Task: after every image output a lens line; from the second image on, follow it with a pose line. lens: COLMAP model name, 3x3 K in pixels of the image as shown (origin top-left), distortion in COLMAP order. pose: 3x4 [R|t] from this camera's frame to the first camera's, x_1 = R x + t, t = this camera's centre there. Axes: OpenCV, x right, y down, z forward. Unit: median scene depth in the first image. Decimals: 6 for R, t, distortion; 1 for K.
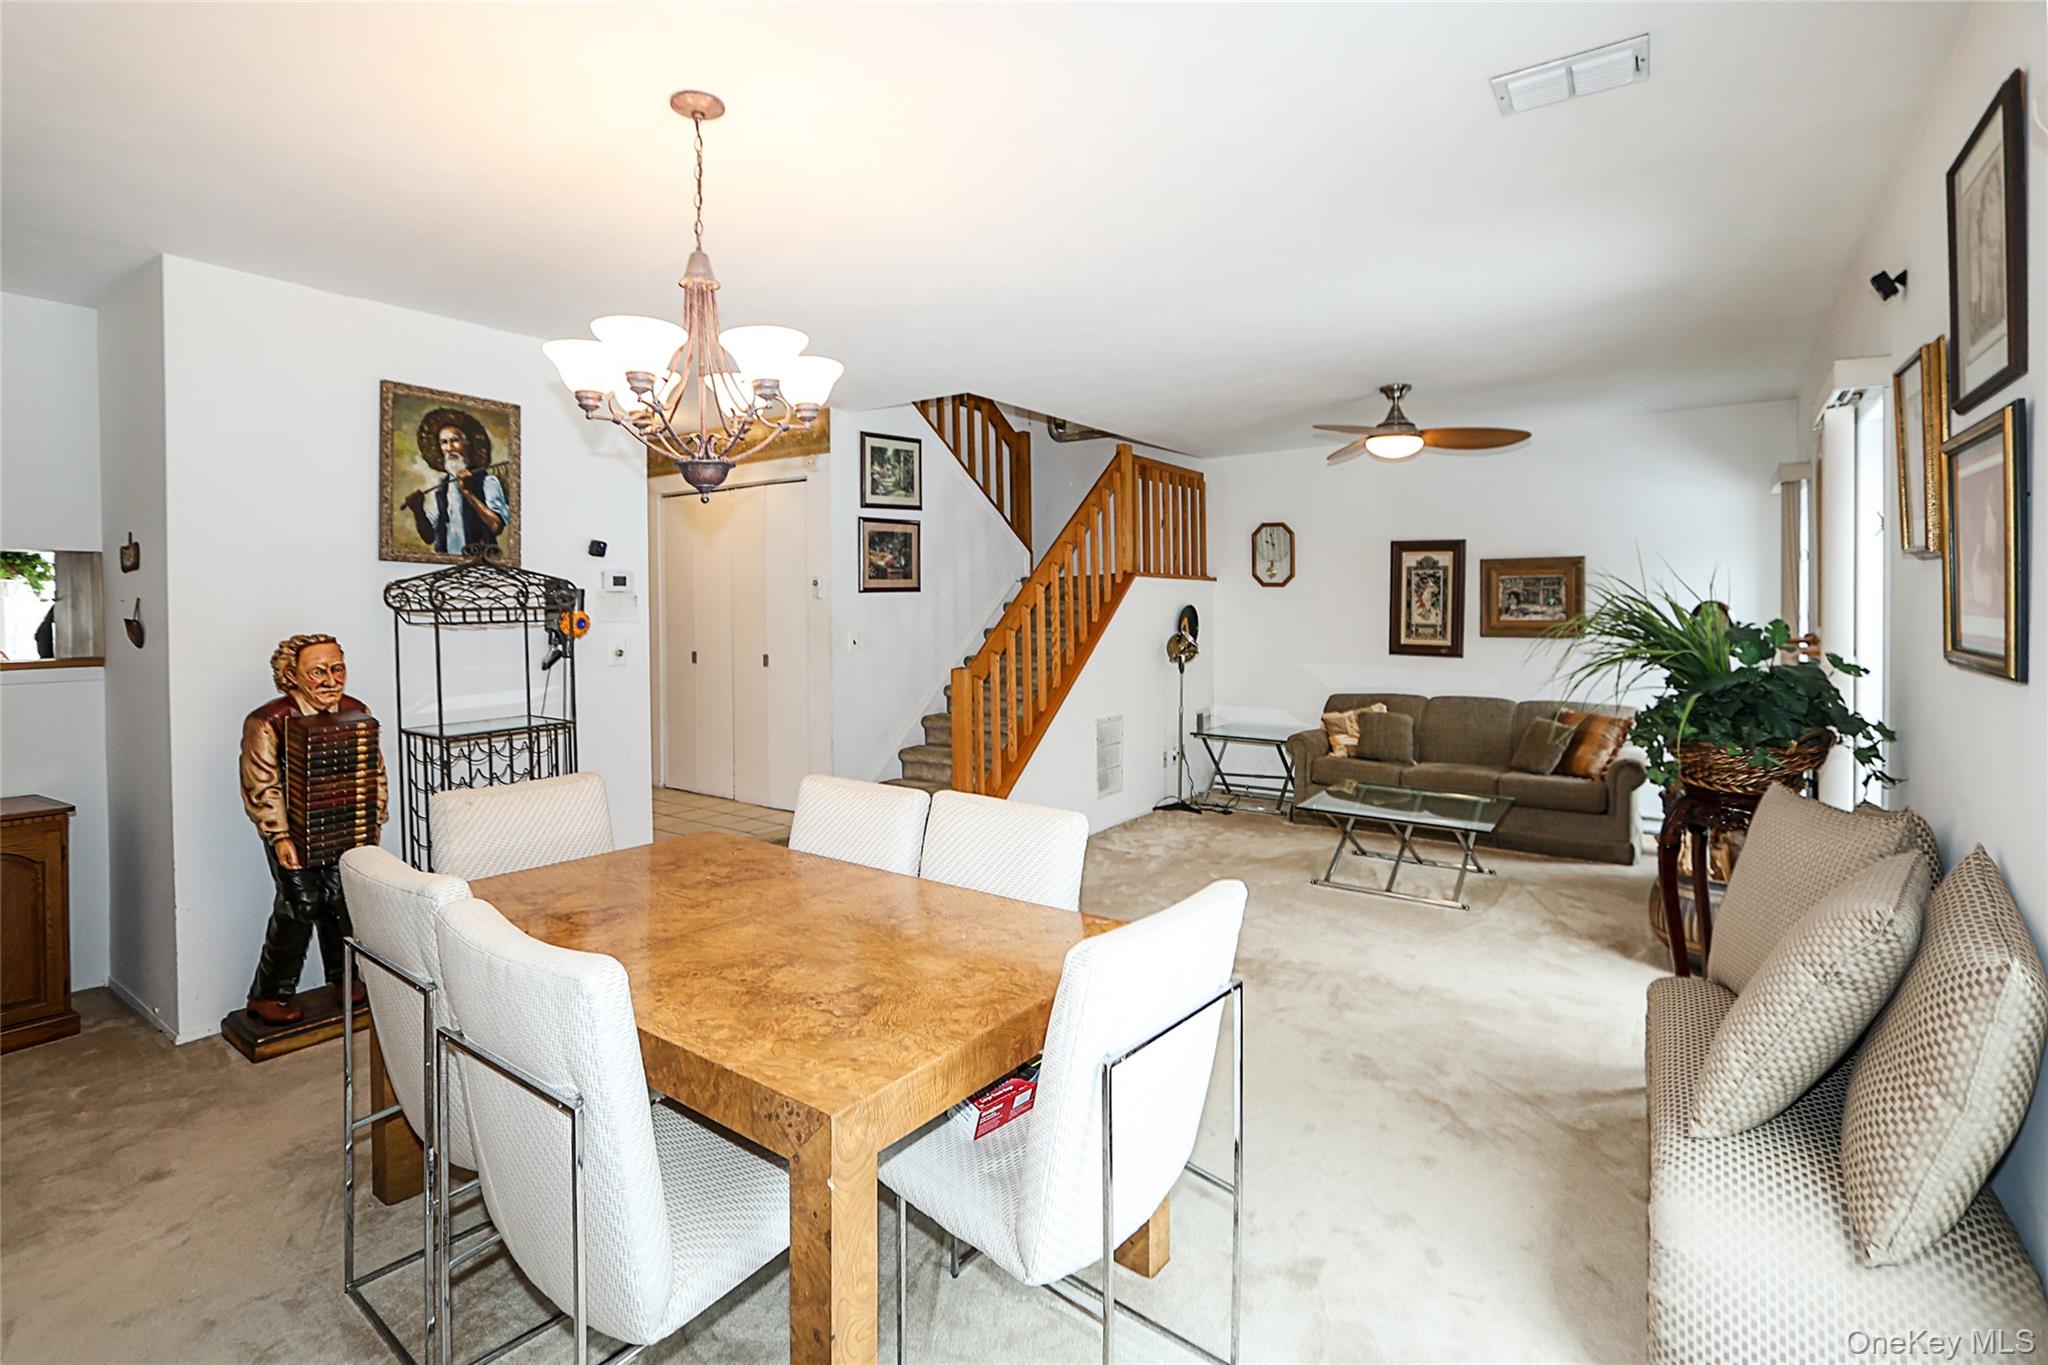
lens RADIAL K [[1073.5, 0, 1072.4], [0, 1073.5, 644.1], [0, 0, 1]] dist [0.000480, -0.000263]
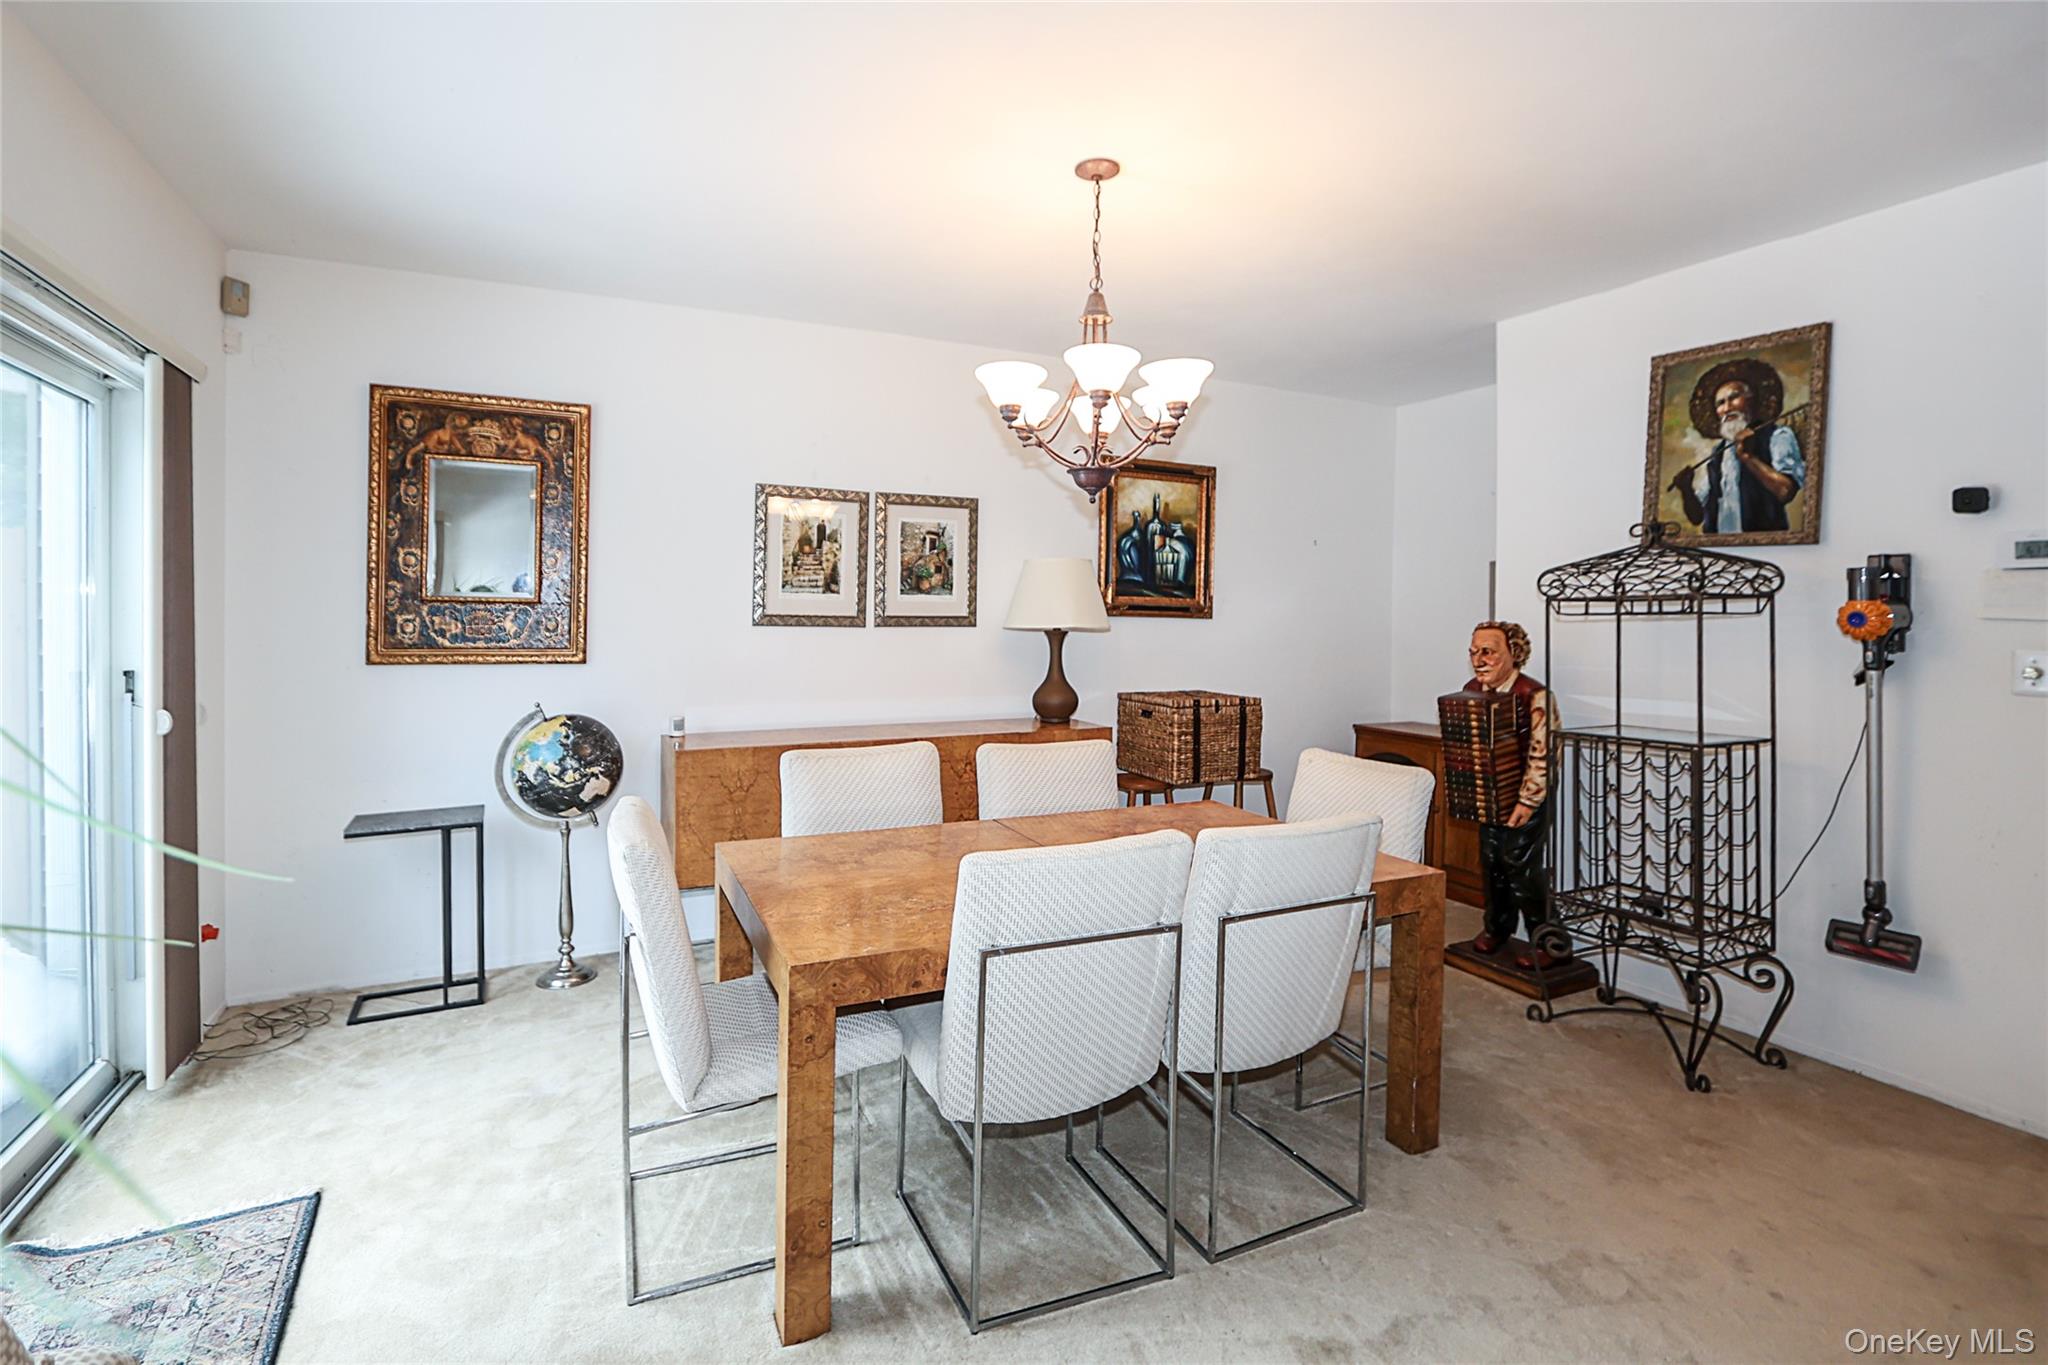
lens RADIAL K [[940.7, 0, 1026.7], [0, 940.7, 631.7], [0, 0, 1]] dist [-0.007300, -0.000188]
pose [[-0.515372, 0.018577, -0.856765, 0.206514], [-0.034415, 0.998510, 0.042352, -0.011795], [0.856275, 0.051313, -0.513965, 0.559541]]
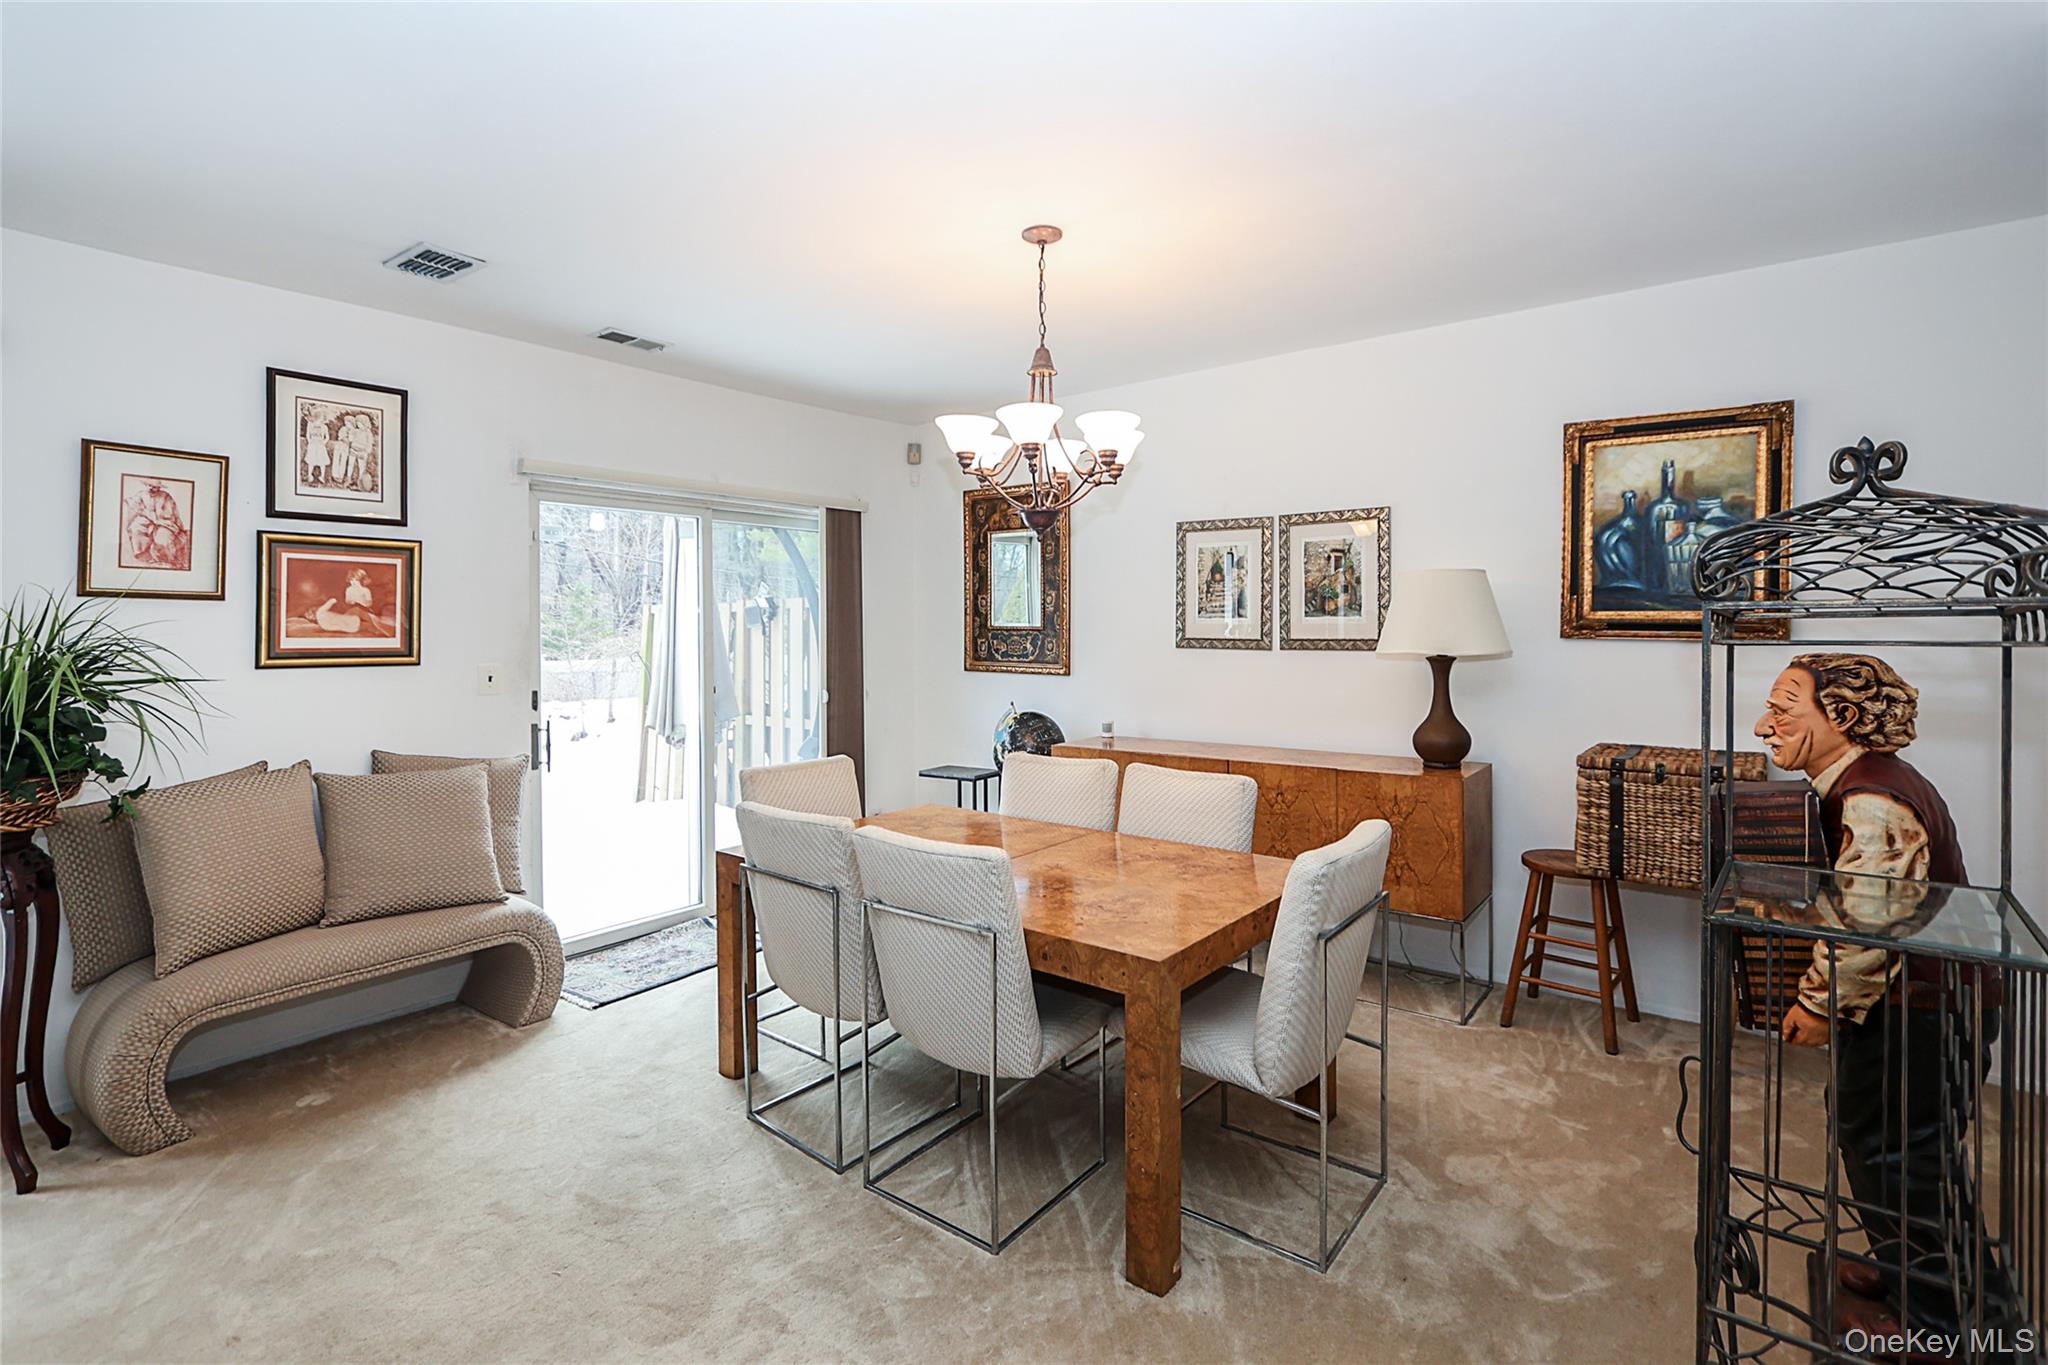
lens RADIAL K [[986.3, 0, 1016.0], [0, 986.3, 643.6], [0, 0, 1]] dist [-0.001190, -0.000337]
pose [[-0.995849, 0.010936, 0.090361, -0.159963], [0.015725, 0.998499, 0.052457, -0.026213], [-0.089652, 0.053660, -0.994527, 0.817406]]
